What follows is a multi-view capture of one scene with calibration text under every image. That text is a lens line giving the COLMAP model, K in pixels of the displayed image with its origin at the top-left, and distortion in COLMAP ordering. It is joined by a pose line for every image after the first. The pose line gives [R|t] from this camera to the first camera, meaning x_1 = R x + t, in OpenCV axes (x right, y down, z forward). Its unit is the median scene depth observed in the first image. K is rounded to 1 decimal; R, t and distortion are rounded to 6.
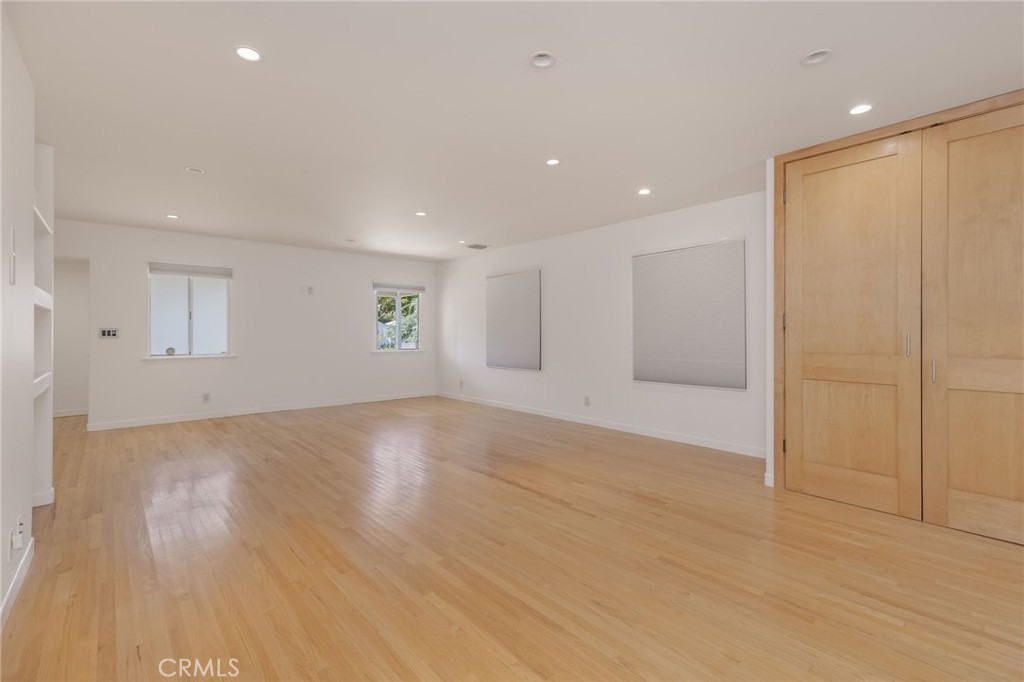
lens RADIAL K [[445.5, 0, 530.2], [0, 445.5, 334.1], [0, 0, 1]] dist [0.000248, -0.000052]
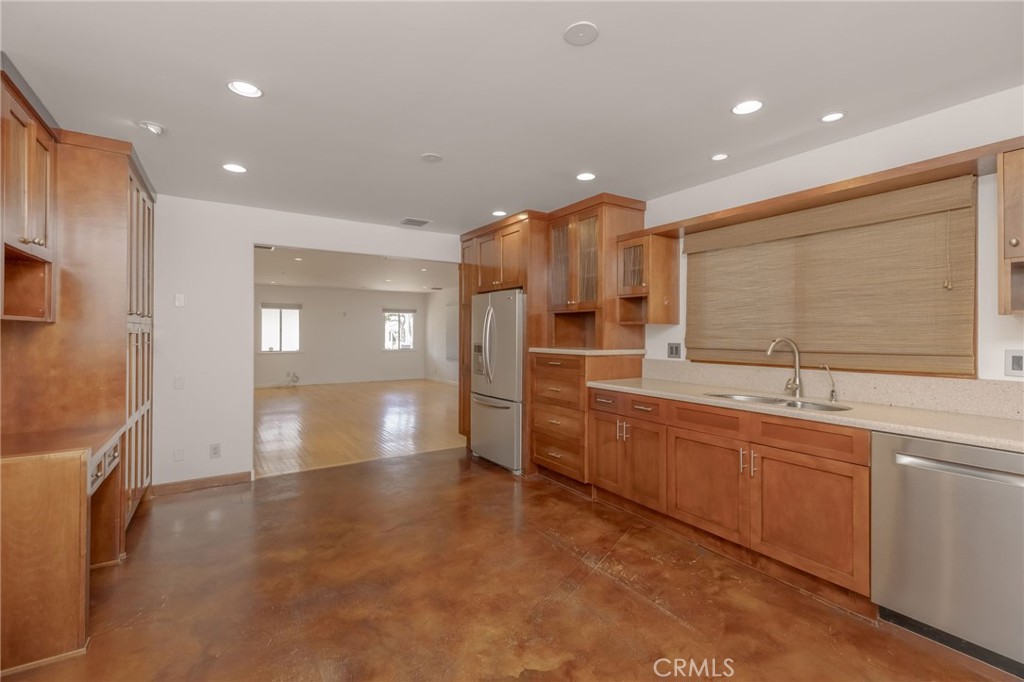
lens RADIAL K [[453.4, 0, 527.6], [0, 453.4, 331.7], [0, 0, 1]] dist [0.004352, 0.000271]
pose [[0.991116, 0.002458, -0.132974, 0.489540], [-0.003585, 0.999960, -0.008237, -0.021686], [0.132948, 0.008640, 0.991085, -0.710780]]
